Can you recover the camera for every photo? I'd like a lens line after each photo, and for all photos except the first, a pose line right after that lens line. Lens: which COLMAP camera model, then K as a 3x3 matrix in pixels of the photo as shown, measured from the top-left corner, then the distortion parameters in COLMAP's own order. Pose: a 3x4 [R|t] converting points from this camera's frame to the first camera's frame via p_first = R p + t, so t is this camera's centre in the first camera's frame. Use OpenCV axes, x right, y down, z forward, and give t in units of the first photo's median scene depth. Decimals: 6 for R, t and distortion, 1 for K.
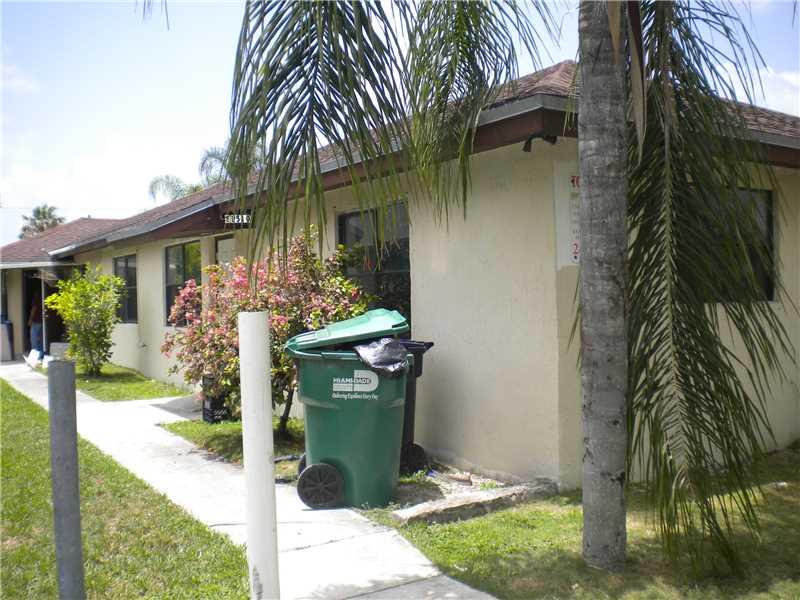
lens RADIAL K [[819.3, 0, 399.6], [0, 819.3, 301.0], [0, 0, 1]] dist [-0.096813, 0.000000]
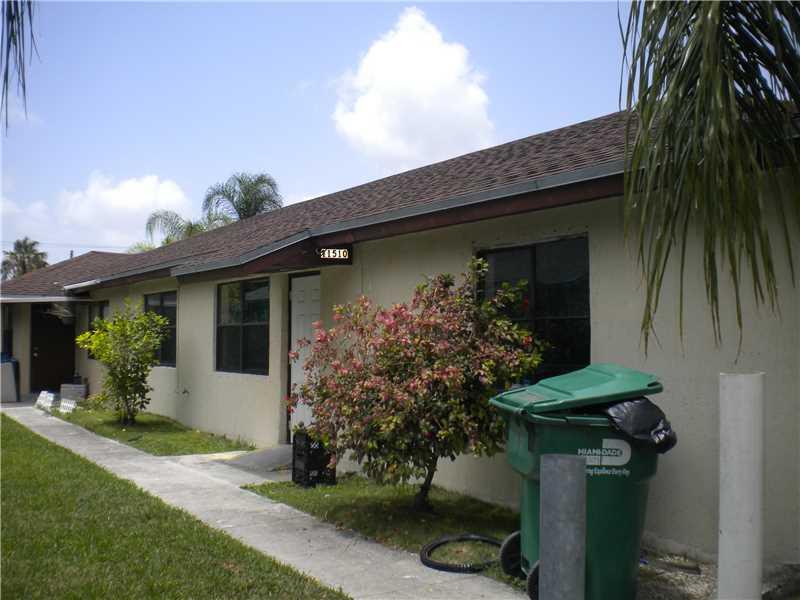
lens RADIAL K [[819.3, 0, 400.3], [0, 819.3, 297.9], [0, 0, 1]] dist [-0.096813, 0.000000]
pose [[0.999104, 0.023610, 0.035123, -0.110347], [-0.021501, 0.998012, -0.059248, -0.000932], [-0.036452, 0.058440, 0.997625, 0.077651]]
